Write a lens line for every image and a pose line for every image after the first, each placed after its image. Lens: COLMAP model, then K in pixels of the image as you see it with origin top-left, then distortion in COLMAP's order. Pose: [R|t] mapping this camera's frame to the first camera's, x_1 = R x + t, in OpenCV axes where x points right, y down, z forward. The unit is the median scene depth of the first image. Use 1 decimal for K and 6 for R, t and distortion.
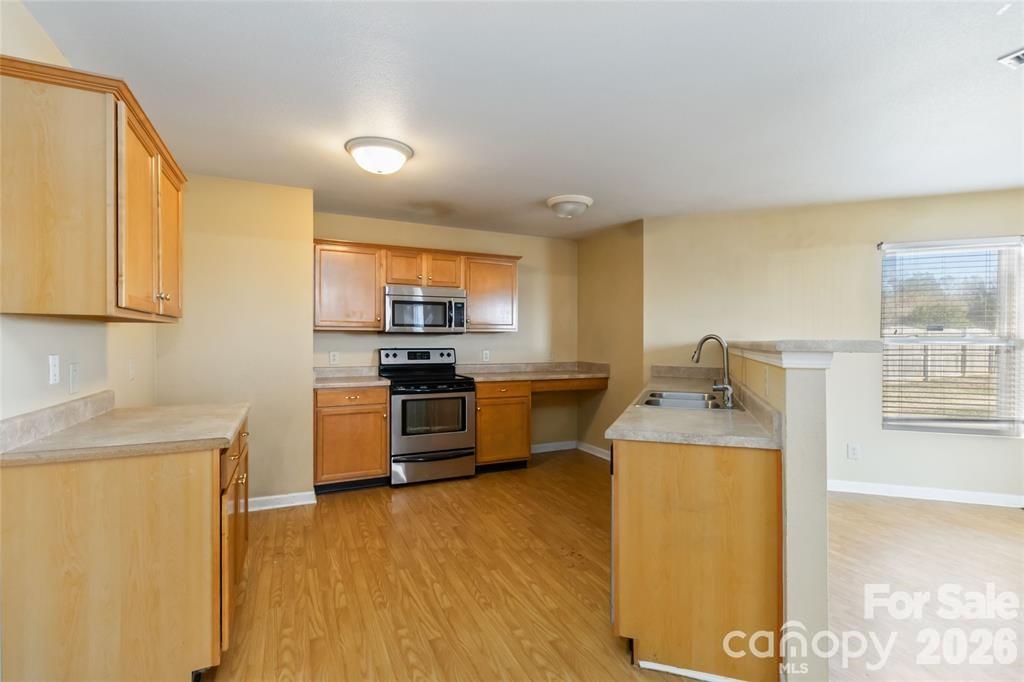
lens RADIAL K [[487.2, 0, 518.1], [0, 487.2, 338.5], [0, 0, 1]] dist [-0.012297, 0.001320]
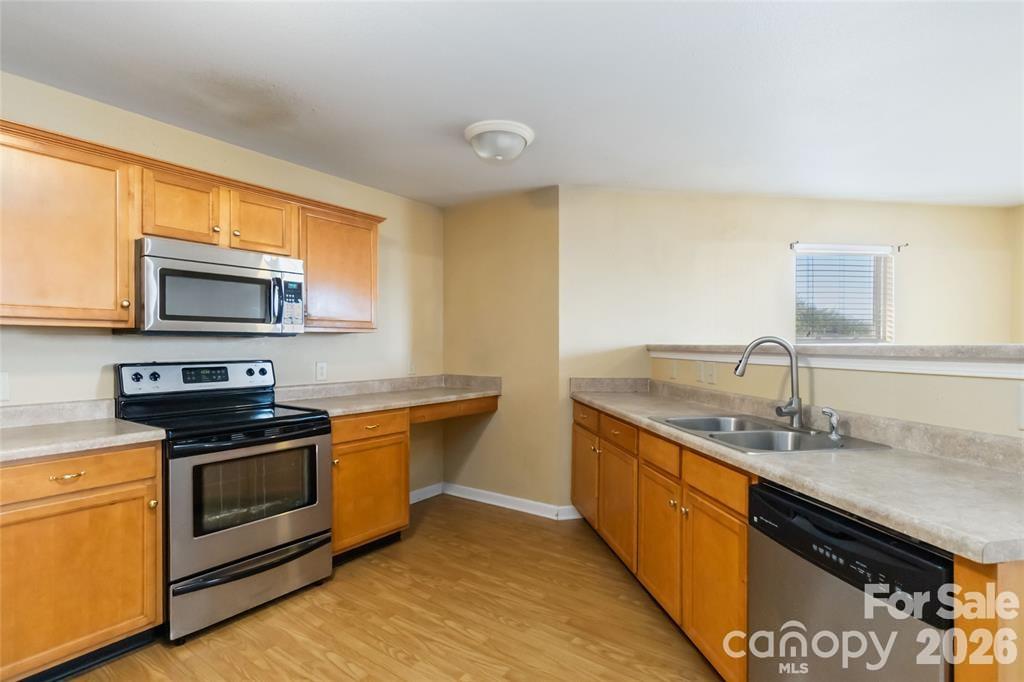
lens RADIAL K [[487.2, 0, 514.1], [0, 487.2, 349.9], [0, 0, 1]] dist [-0.012297, 0.001320]
pose [[0.879401, -0.008419, 0.476008, -0.168266], [0.002875, 0.999919, 0.012373, 0.001134], [-0.476074, -0.009512, 0.879354, 0.371316]]
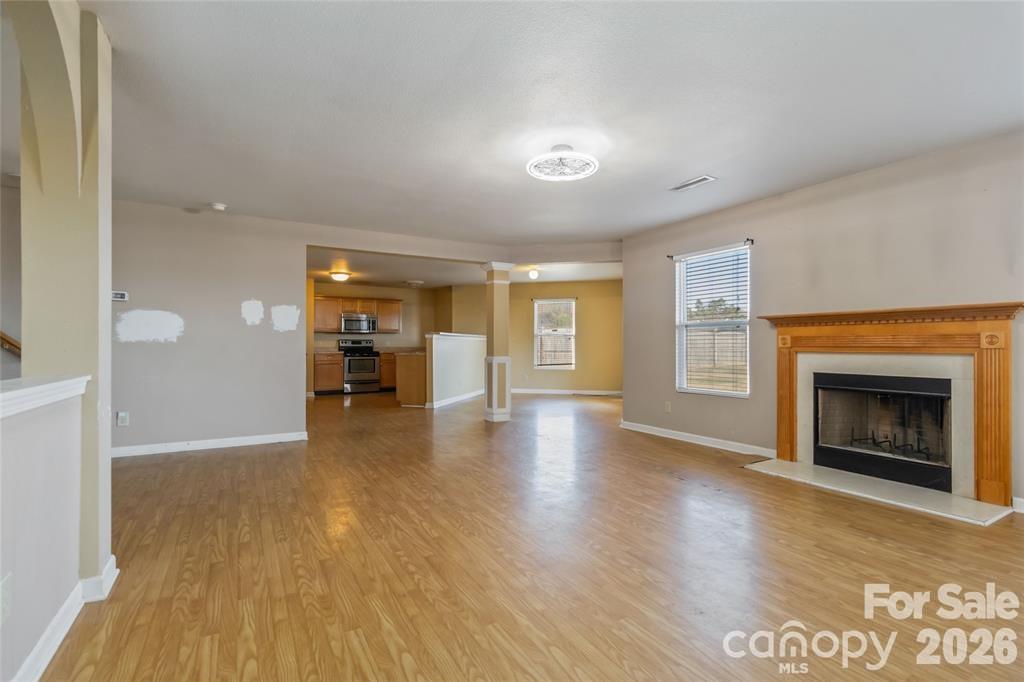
lens RADIAL K [[486.1, 0, 518.8], [0, 486.1, 341.8], [0, 0, 1]] dist [0.003708, 0.000376]
pose [[0.996222, -0.002650, 0.086802, 0.388409], [0.002815, 0.999994, -0.001781, 0.039315], [-0.086797, 0.002019, 0.996224, -1.461535]]
